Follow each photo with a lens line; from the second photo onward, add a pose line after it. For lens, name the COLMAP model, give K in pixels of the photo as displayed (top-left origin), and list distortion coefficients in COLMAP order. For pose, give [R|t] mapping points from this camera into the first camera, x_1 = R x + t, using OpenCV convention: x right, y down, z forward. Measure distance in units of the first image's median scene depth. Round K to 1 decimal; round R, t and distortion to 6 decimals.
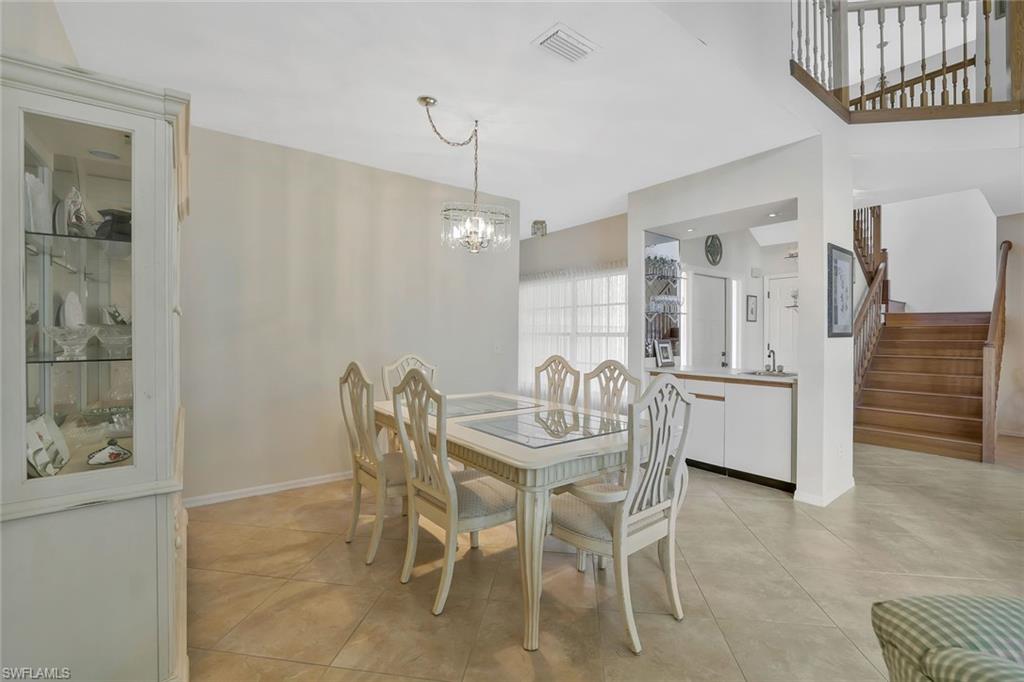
lens RADIAL K [[434.7, 0, 511.3], [0, 434.7, 335.4], [0, 0, 1]] dist [-0.016381, 0.000146]
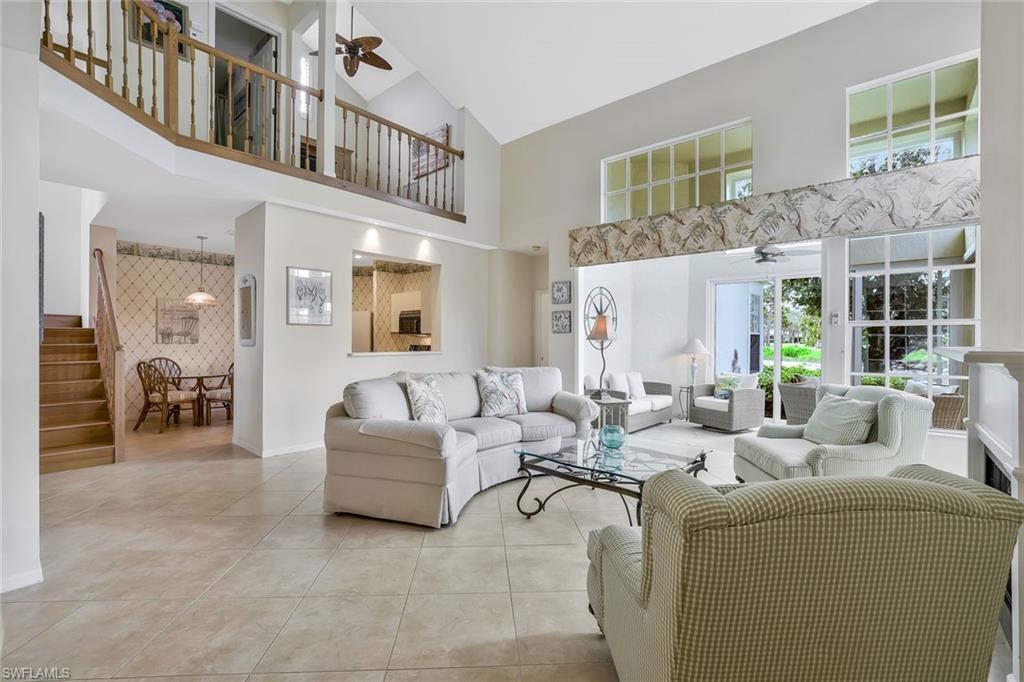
lens RADIAL K [[434.7, 0, 509.1], [0, 434.7, 333.5], [0, 0, 1]] dist [-0.016381, 0.000146]
pose [[-0.185883, 0.000920, 0.982571, -0.138196], [0.002917, 0.999996, -0.000384, -0.018352], [-0.982567, 0.002795, -0.185885, 0.381616]]
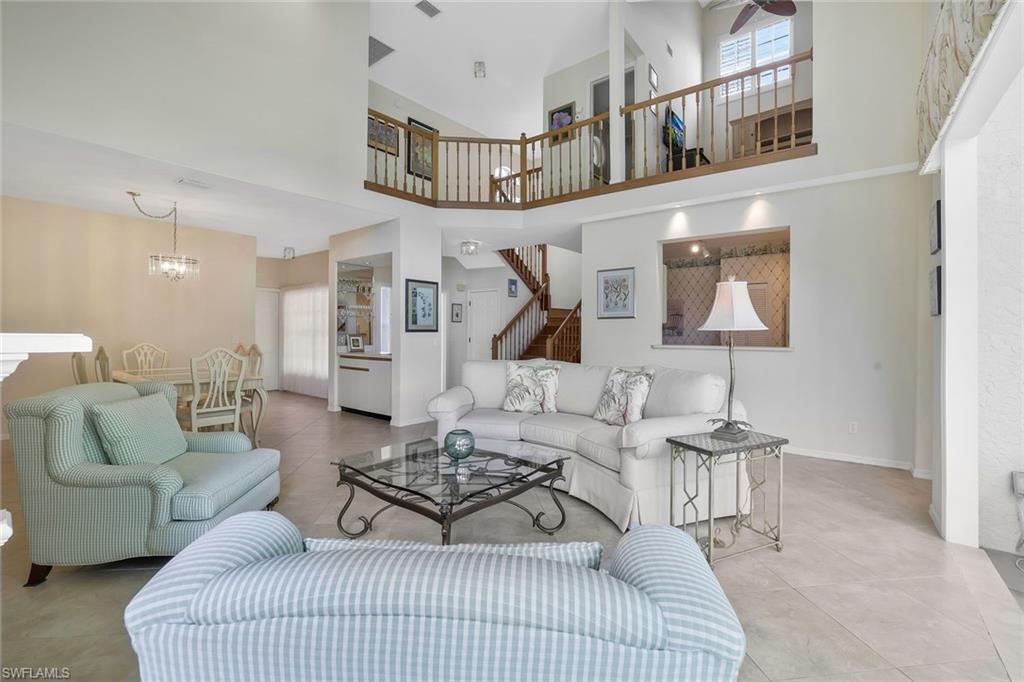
lens RADIAL K [[434.7, 0, 511.4], [0, 434.7, 335.0], [0, 0, 1]] dist [-0.016381, 0.000146]
pose [[0.973667, -0.000518, 0.227974, 0.541672], [-0.001199, 0.999972, 0.007393, 0.001062], [-0.227971, -0.007472, 0.973639, -0.607924]]
